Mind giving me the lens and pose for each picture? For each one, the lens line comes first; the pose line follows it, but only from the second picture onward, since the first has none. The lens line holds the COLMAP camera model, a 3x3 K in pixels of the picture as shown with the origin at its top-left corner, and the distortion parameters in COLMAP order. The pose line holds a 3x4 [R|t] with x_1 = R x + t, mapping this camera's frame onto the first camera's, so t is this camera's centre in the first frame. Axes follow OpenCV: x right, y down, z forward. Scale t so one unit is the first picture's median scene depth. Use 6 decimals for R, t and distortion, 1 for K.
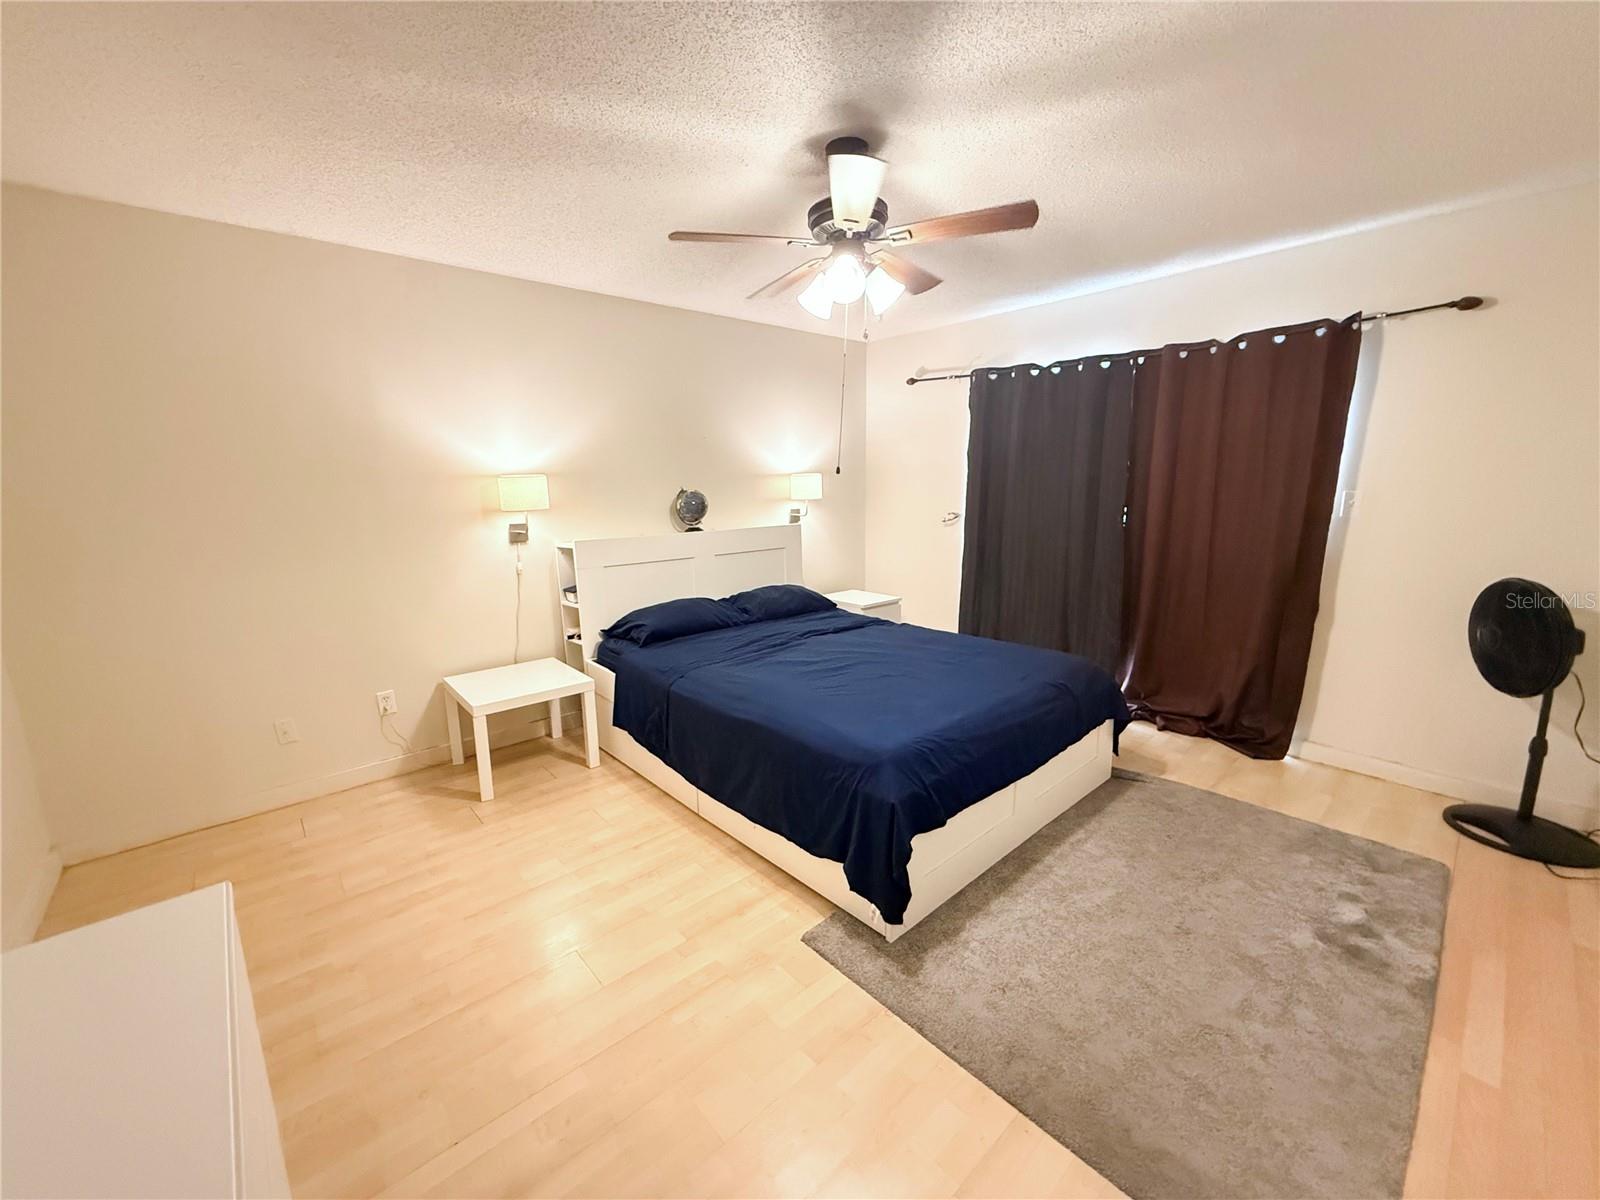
lens RADIAL K [[637.4, 0, 792.4], [0, 637.4, 598.8], [0, 0, 1]] dist [0.000803, 0.000152]
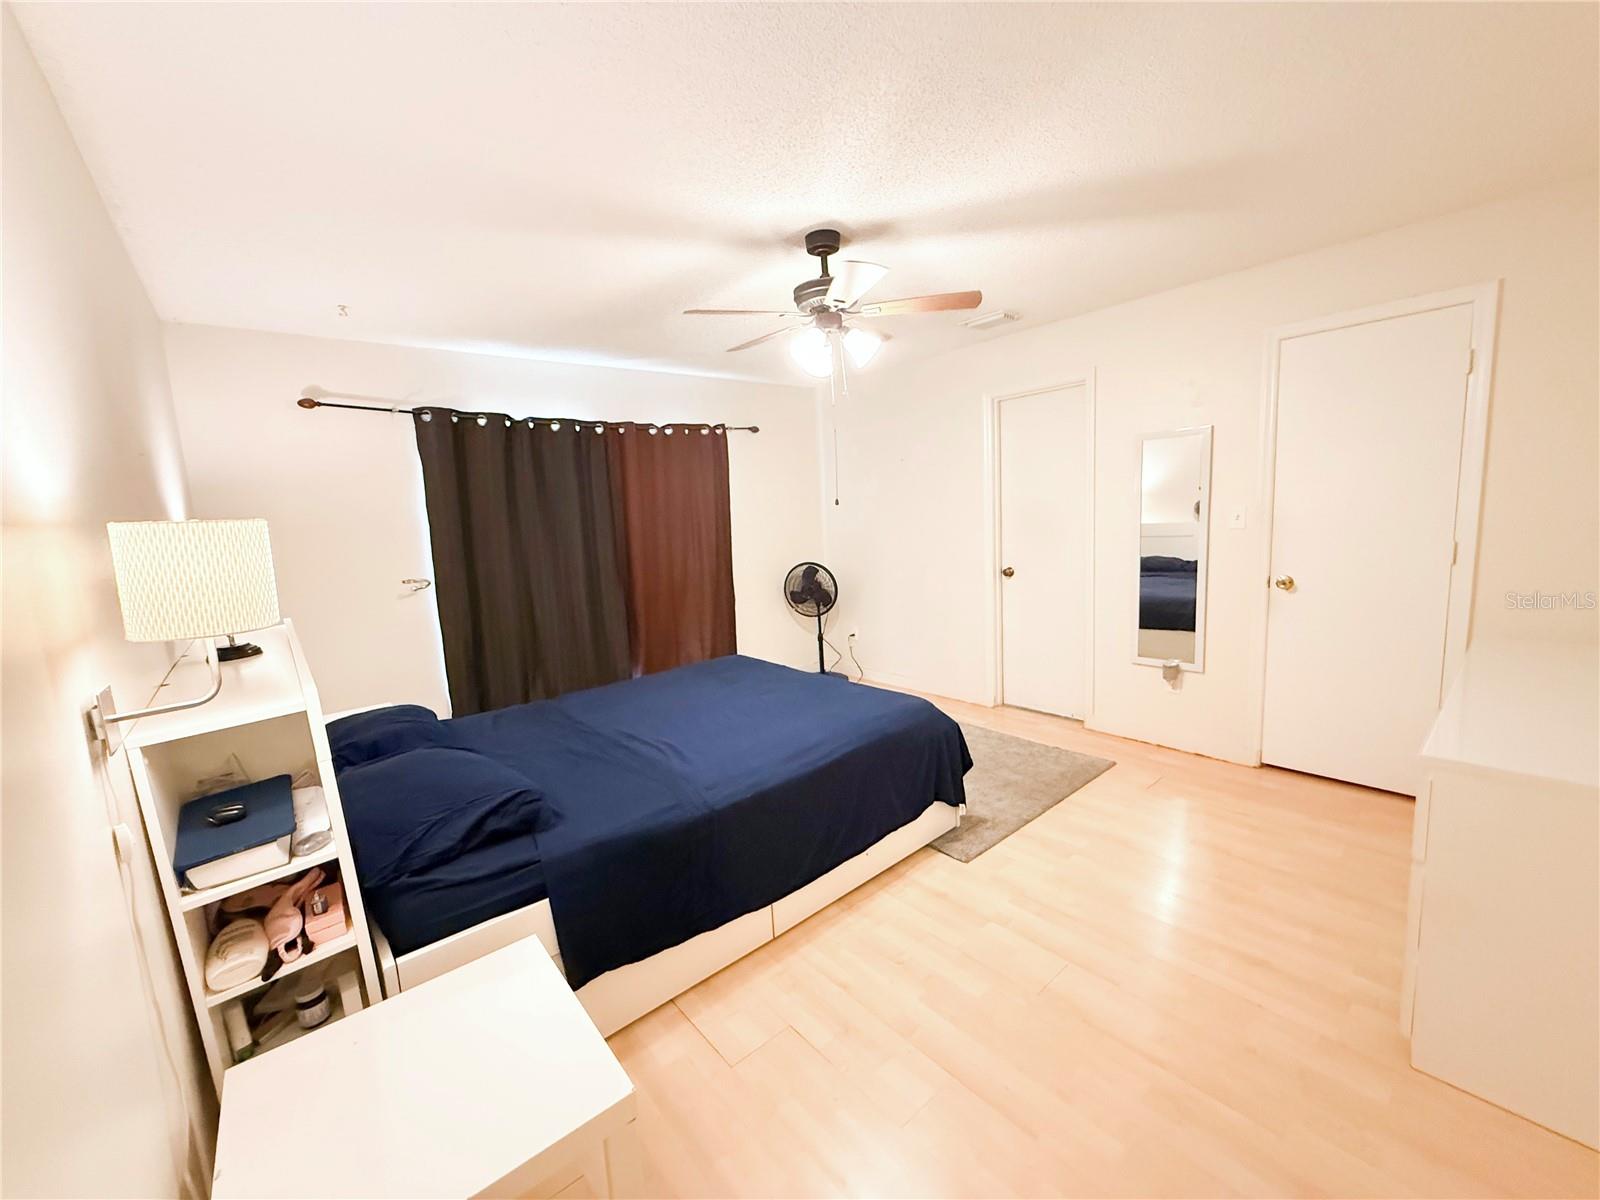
lens RADIAL K [[637.4, 0, 793.5], [0, 637.4, 592.5], [0, 0, 1]] dist [0.000803, 0.000152]
pose [[0.029235, -0.114110, 0.993038, -0.804646], [0.240655, 0.965044, 0.103808, -0.133458], [-0.970170, 0.235944, 0.055674, 0.769055]]
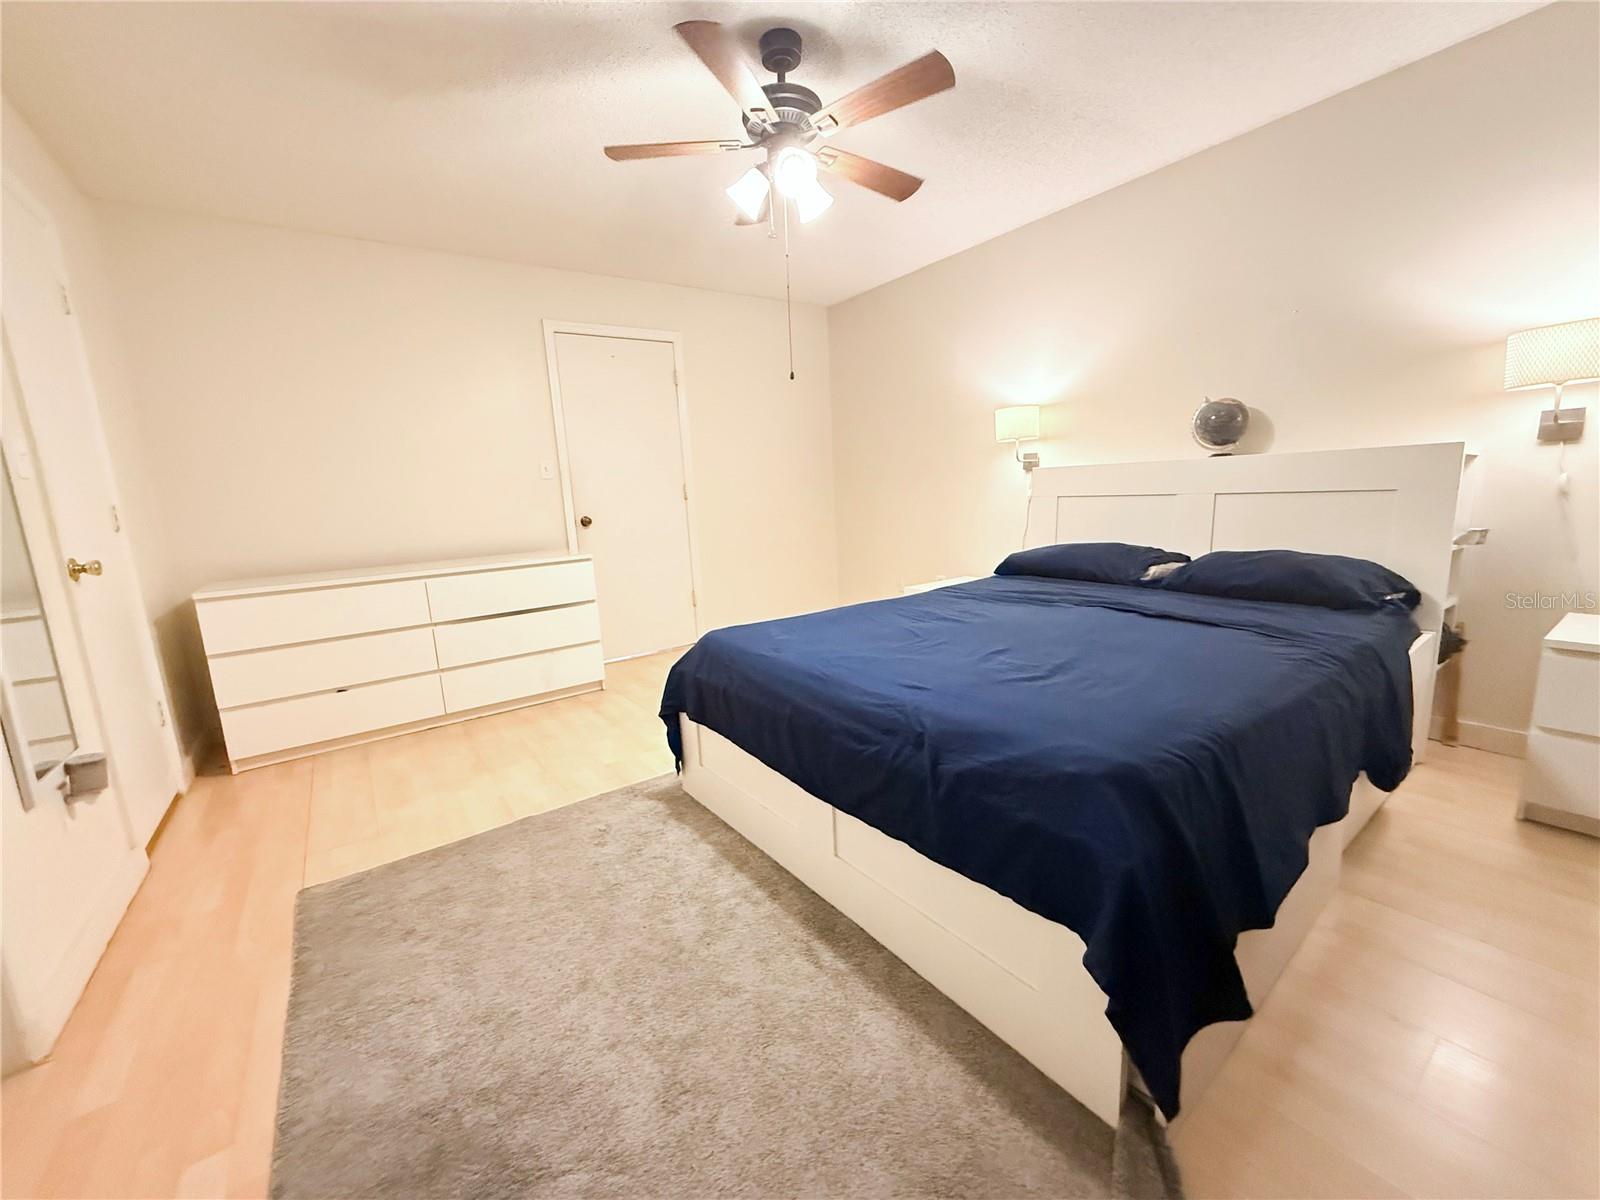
lens RADIAL K [[637.4, 0, 800.0], [0, 637.4, 607.7], [0, 0, 1]] dist [0.000803, 0.000152]
pose [[-0.101617, 0.197844, -0.974952, 0.810503], [-0.129788, 0.969013, 0.210166, -0.044962], [0.986321, 0.147893, -0.072790, 0.826780]]
